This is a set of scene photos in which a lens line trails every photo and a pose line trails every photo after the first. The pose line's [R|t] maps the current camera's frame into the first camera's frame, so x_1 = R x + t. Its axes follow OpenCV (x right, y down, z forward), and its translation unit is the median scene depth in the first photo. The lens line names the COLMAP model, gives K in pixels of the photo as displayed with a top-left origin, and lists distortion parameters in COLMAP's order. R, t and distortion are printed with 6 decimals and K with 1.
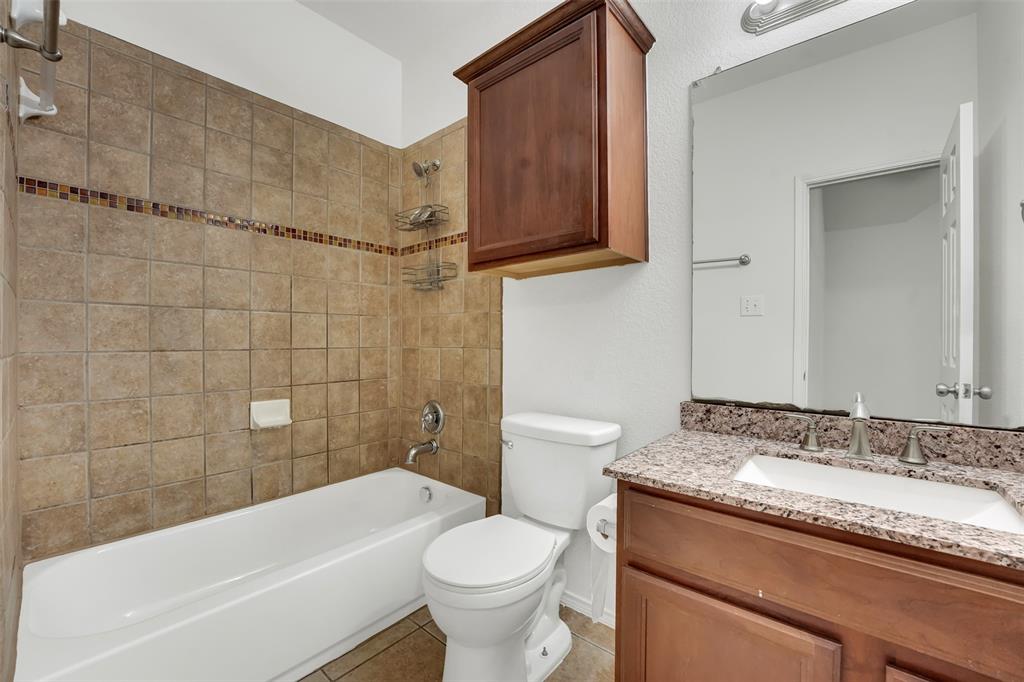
lens RADIAL K [[418.9, 0, 512.0], [0, 418.9, 339.8], [0, 0, 1]] dist [0.013673, 0.000353]
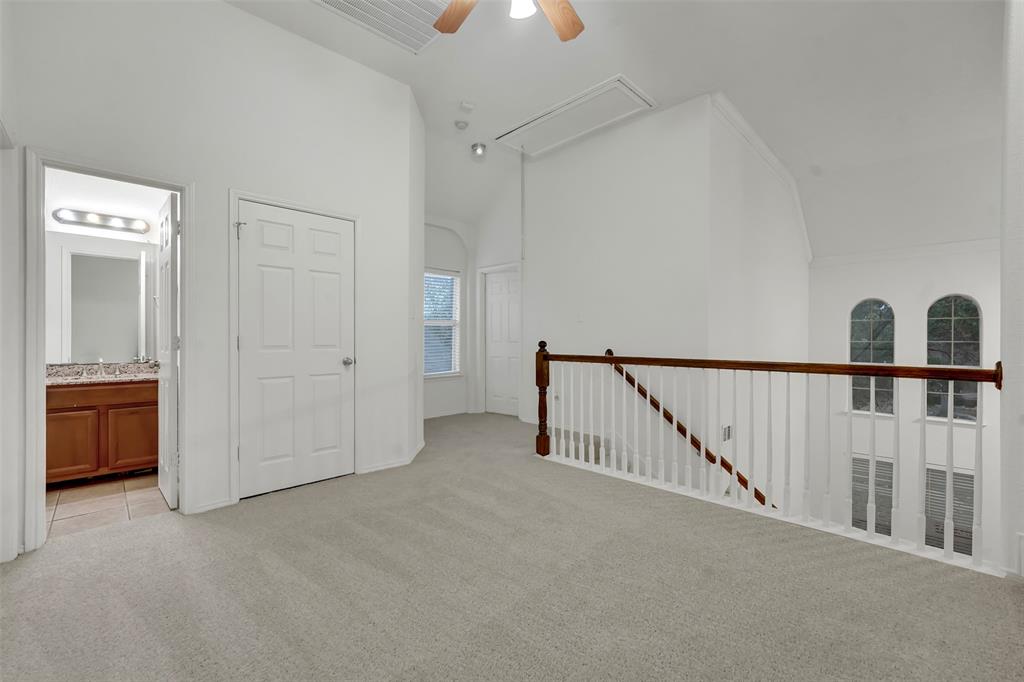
lens RADIAL K [[418.9, 0, 522.4], [0, 418.9, 341.2], [0, 0, 1]] dist [0.013673, 0.000353]
pose [[0.075458, 0.000371, 0.997149, -2.147845], [0.000392, 1.000000, -0.000402, 0.005052], [-0.997149, 0.000421, 0.075458, -2.428849]]
